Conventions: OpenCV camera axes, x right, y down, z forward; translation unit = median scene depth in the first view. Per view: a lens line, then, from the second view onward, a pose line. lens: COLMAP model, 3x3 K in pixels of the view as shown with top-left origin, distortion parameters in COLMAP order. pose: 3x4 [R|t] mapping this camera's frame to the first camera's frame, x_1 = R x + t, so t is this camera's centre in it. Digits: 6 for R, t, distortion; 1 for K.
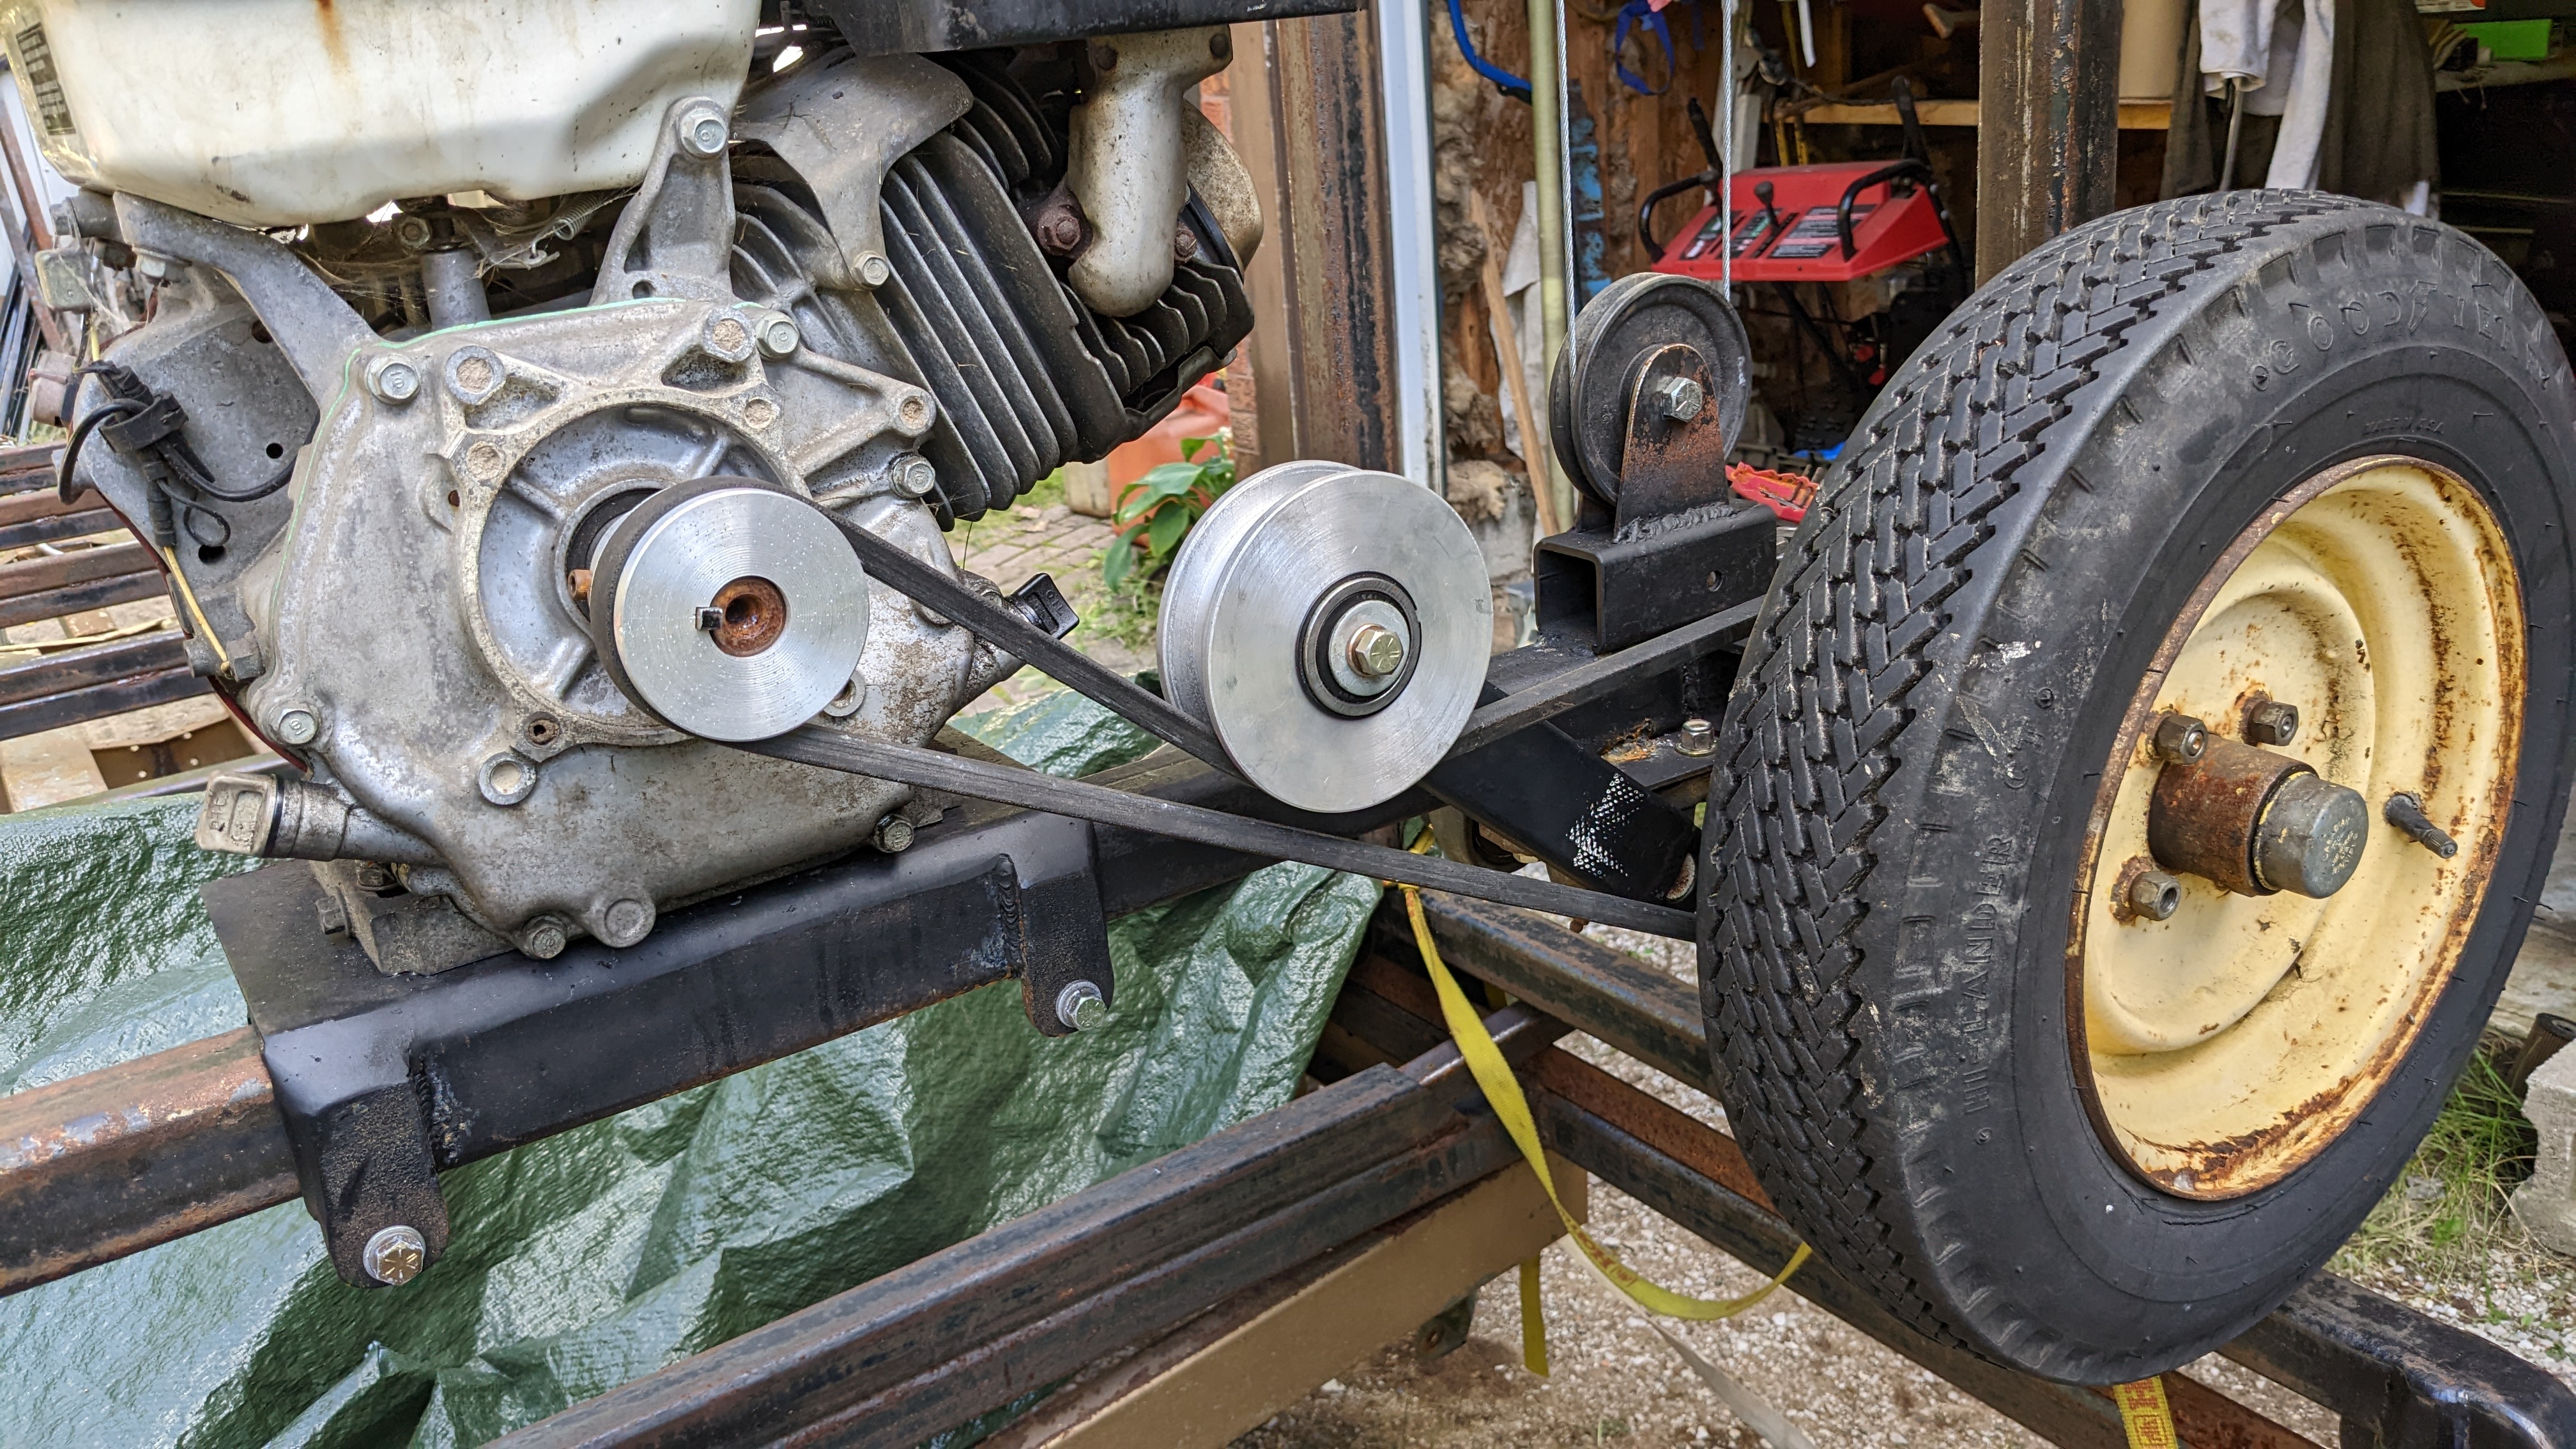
lens RADIAL K [[2036.0, 0, 1285.1], [0, 2036.0, 732.6], [0, 0, 1]] dist [0.036218, -0.069007]
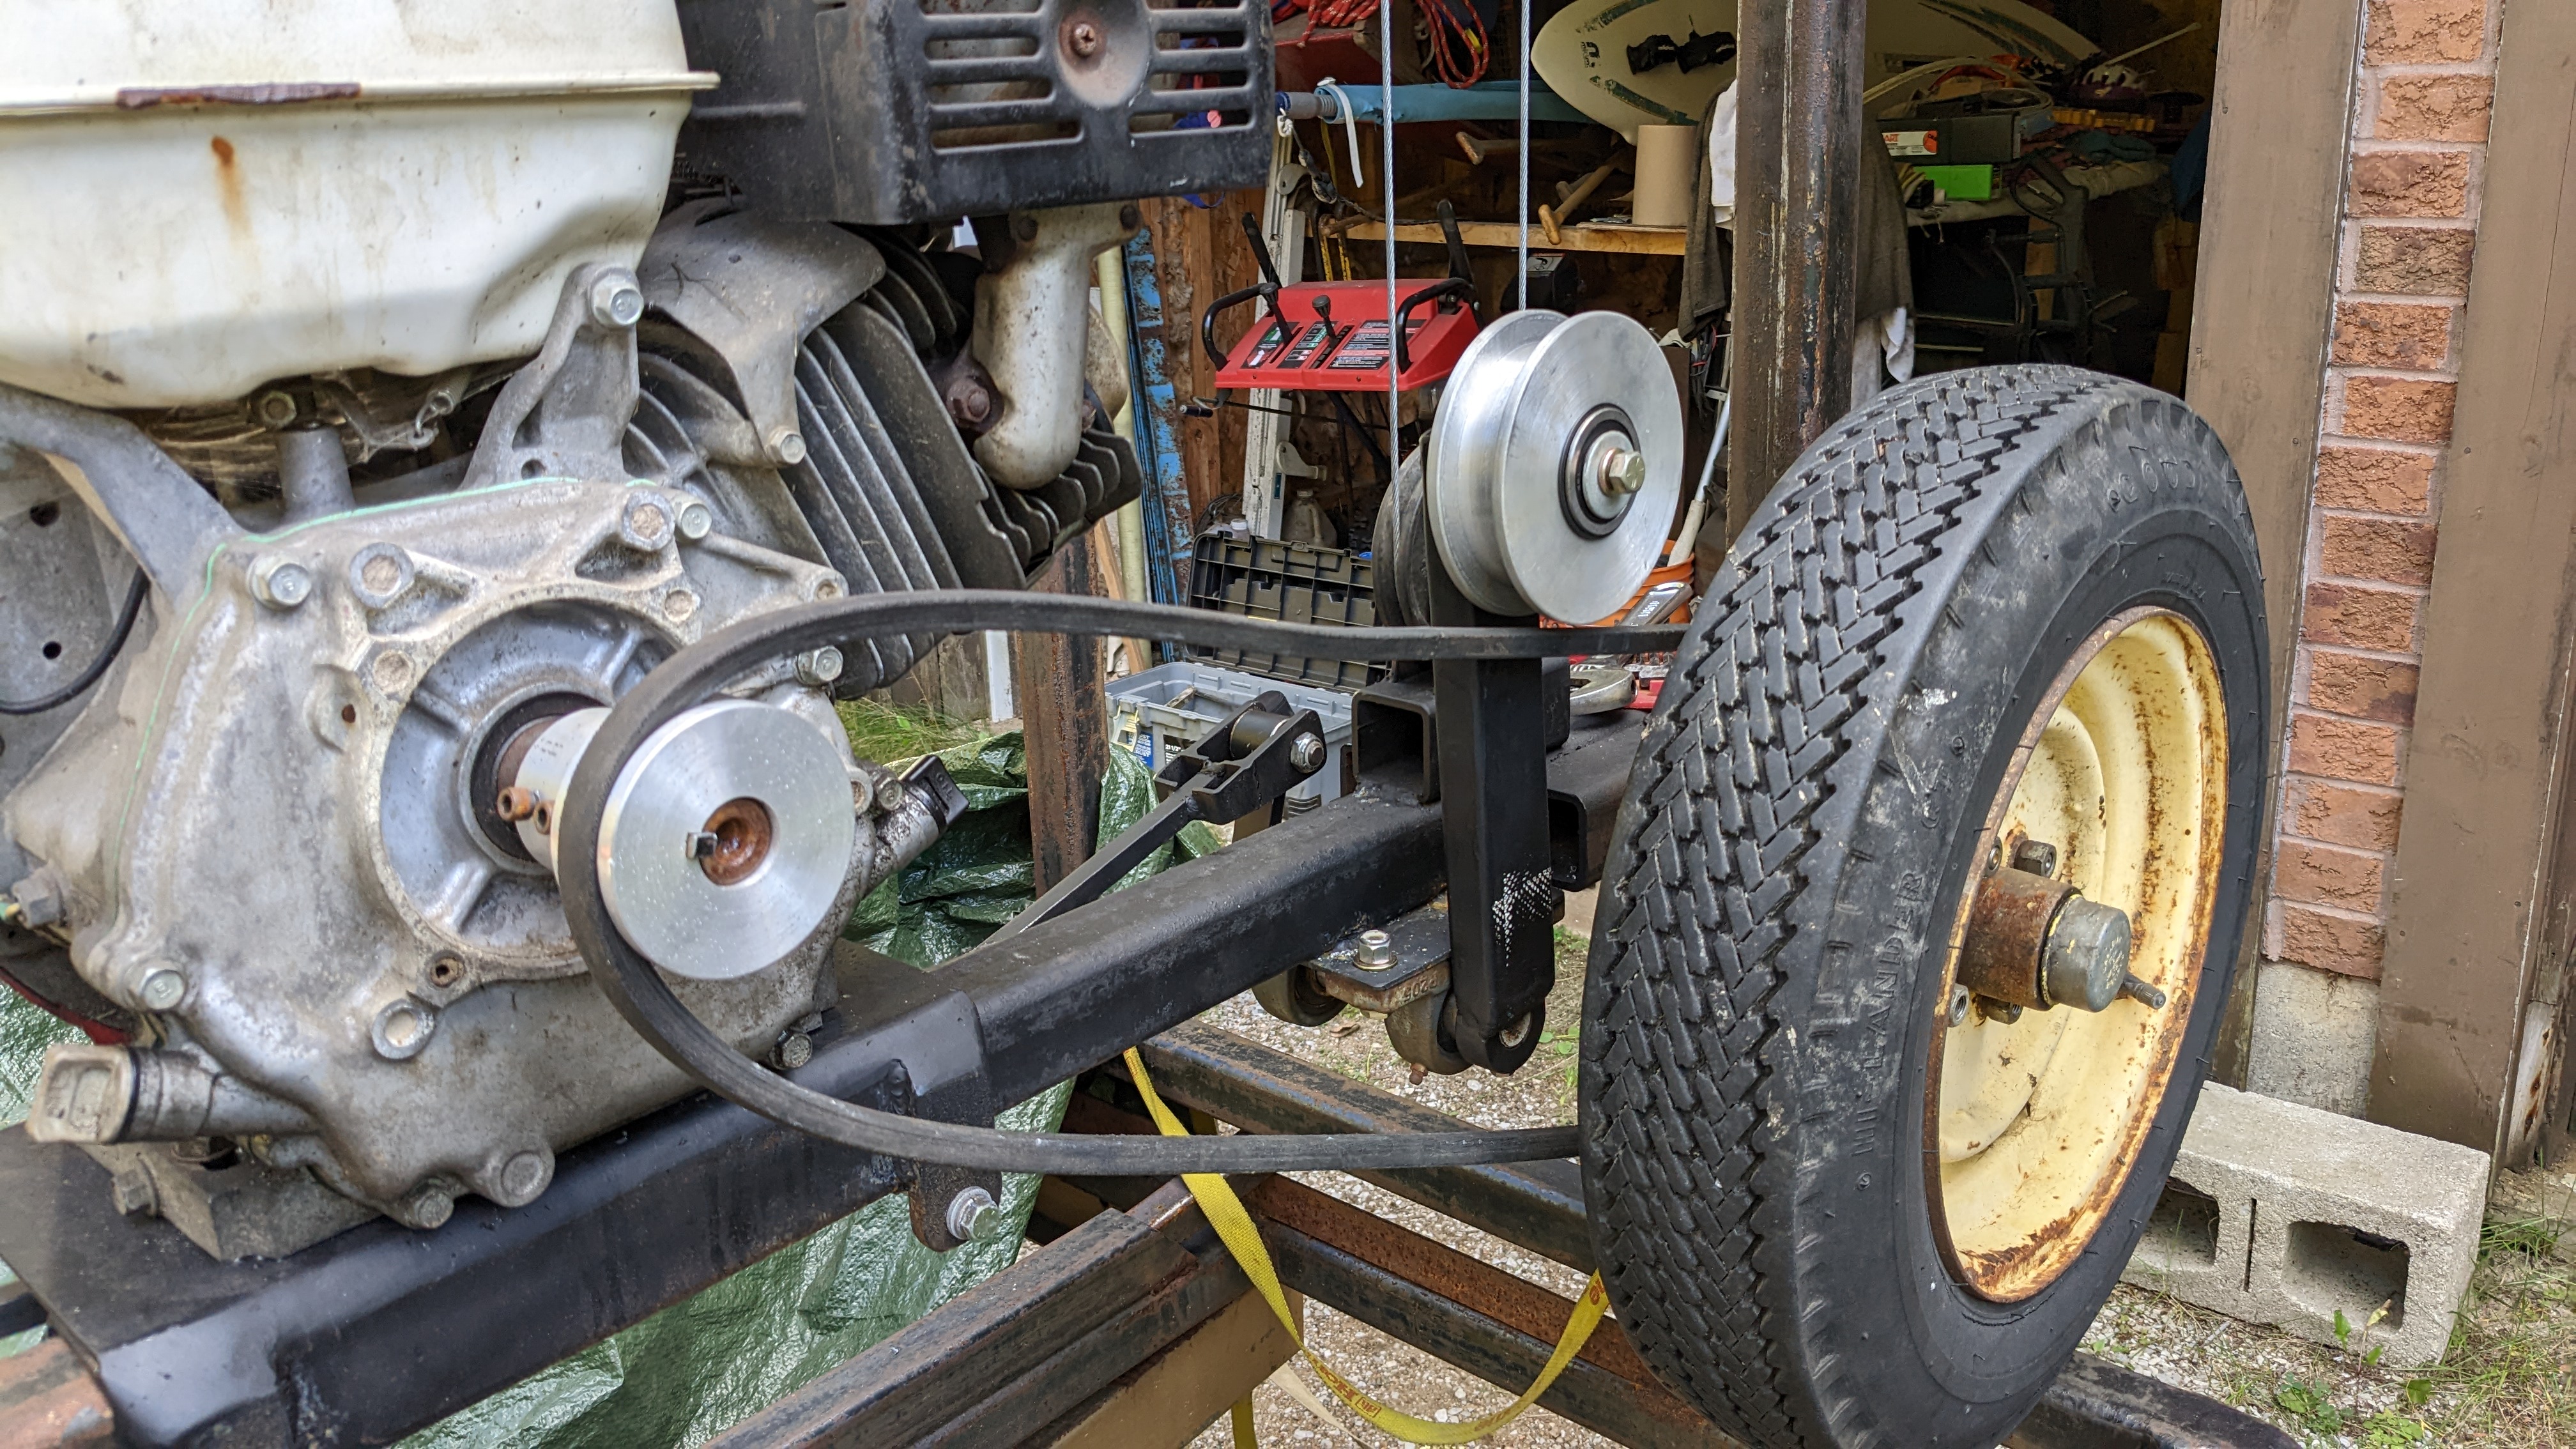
lens RADIAL K [[2032.9, 0, 1289.1], [0, 2032.9, 716.6], [0, 0, 1]] dist [0.050829, -0.080268]
pose [[0.971125, -0.028066, 0.236913, -0.207420], [0.040031, 0.998146, -0.045847, -0.053073], [-0.235187, 0.054007, 0.970449, 0.052090]]
